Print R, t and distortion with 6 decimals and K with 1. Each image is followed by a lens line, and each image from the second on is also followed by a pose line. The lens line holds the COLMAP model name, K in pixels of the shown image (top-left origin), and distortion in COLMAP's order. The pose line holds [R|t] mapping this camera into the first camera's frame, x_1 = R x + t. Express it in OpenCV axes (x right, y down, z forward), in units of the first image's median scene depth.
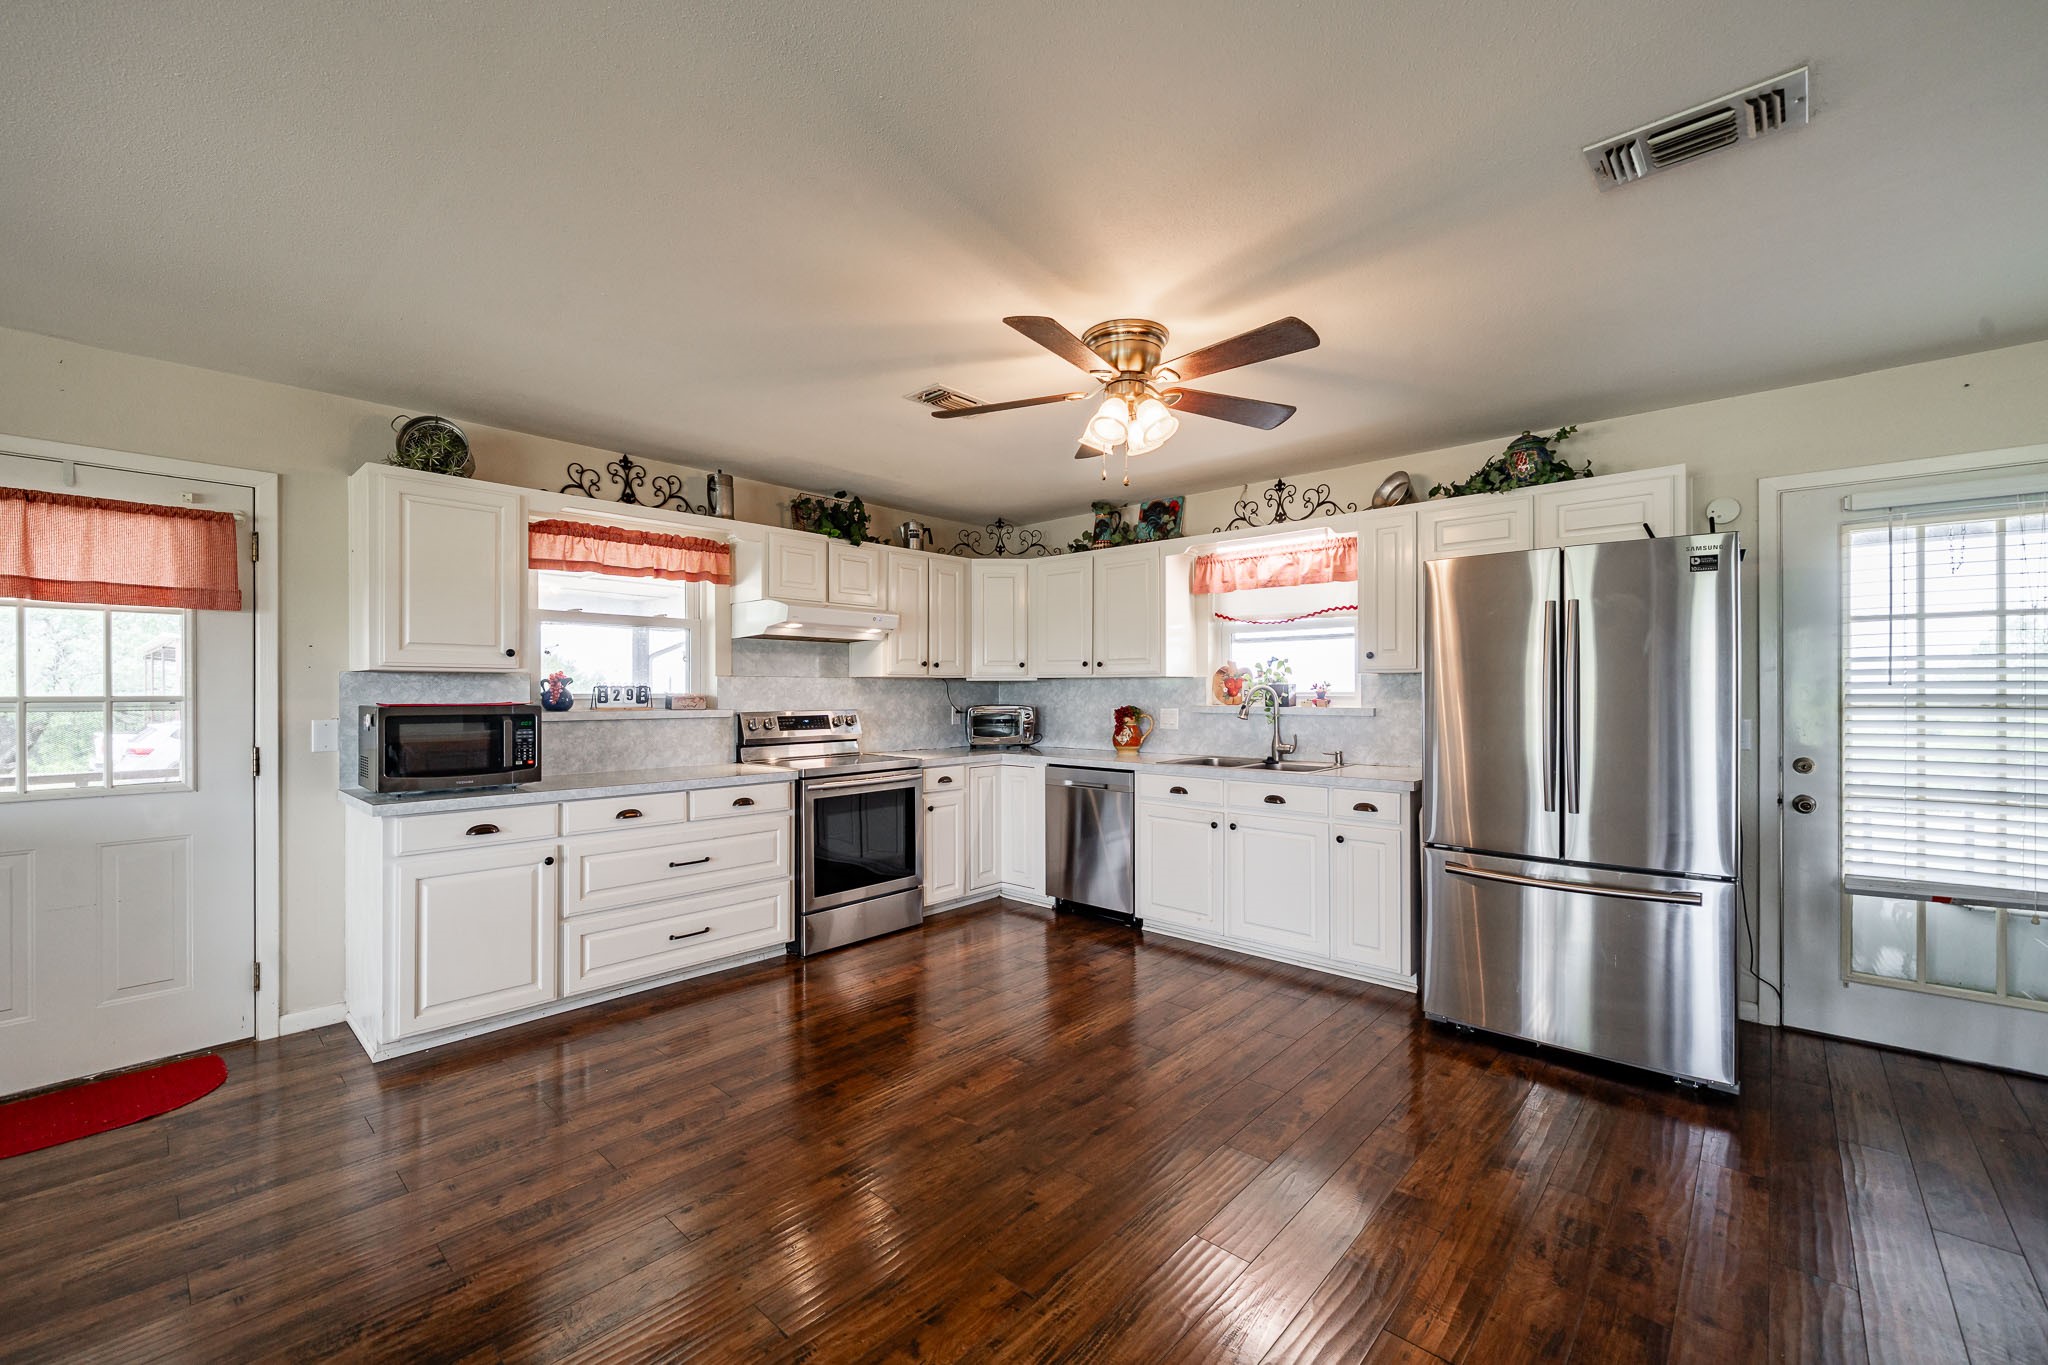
lens RADIAL K [[825.5, 0, 1027.9], [0, 825.5, 689.8], [0, 0, 1]] dist [0.000369, 0.000137]
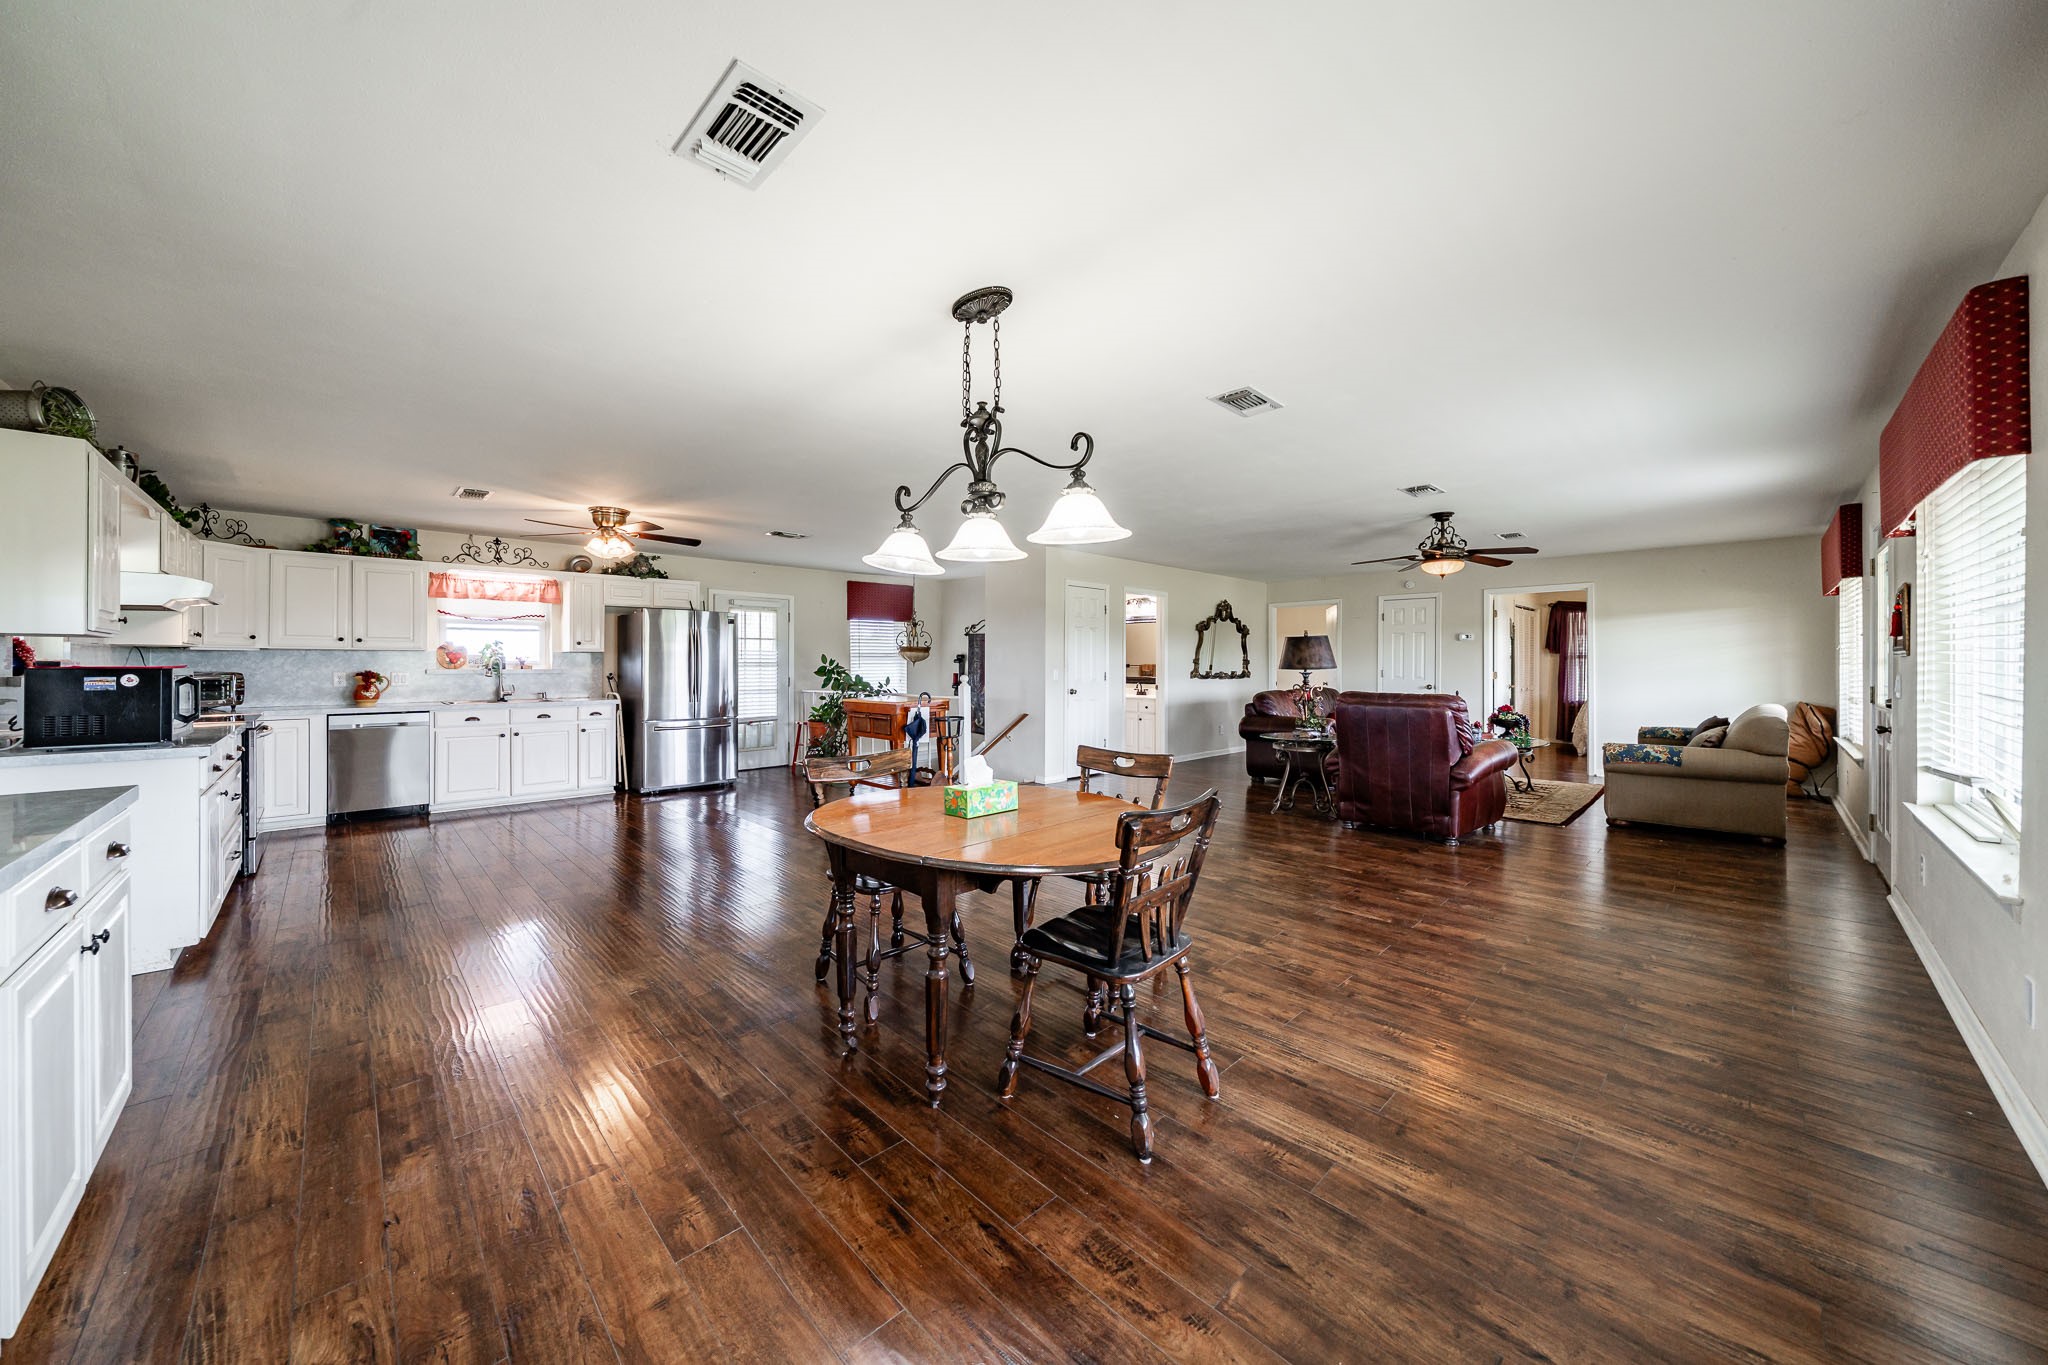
lens RADIAL K [[712.6, 0, 1014.1], [0, 712.6, 663.5], [0, 0, 1]] dist [-0.008151, 0.000429]
pose [[0.074134, 0.000749, 0.997248, -1.123462], [-0.001731, 0.999998, -0.000623, 0.007465], [-0.997247, -0.001680, 0.074136, -0.195361]]
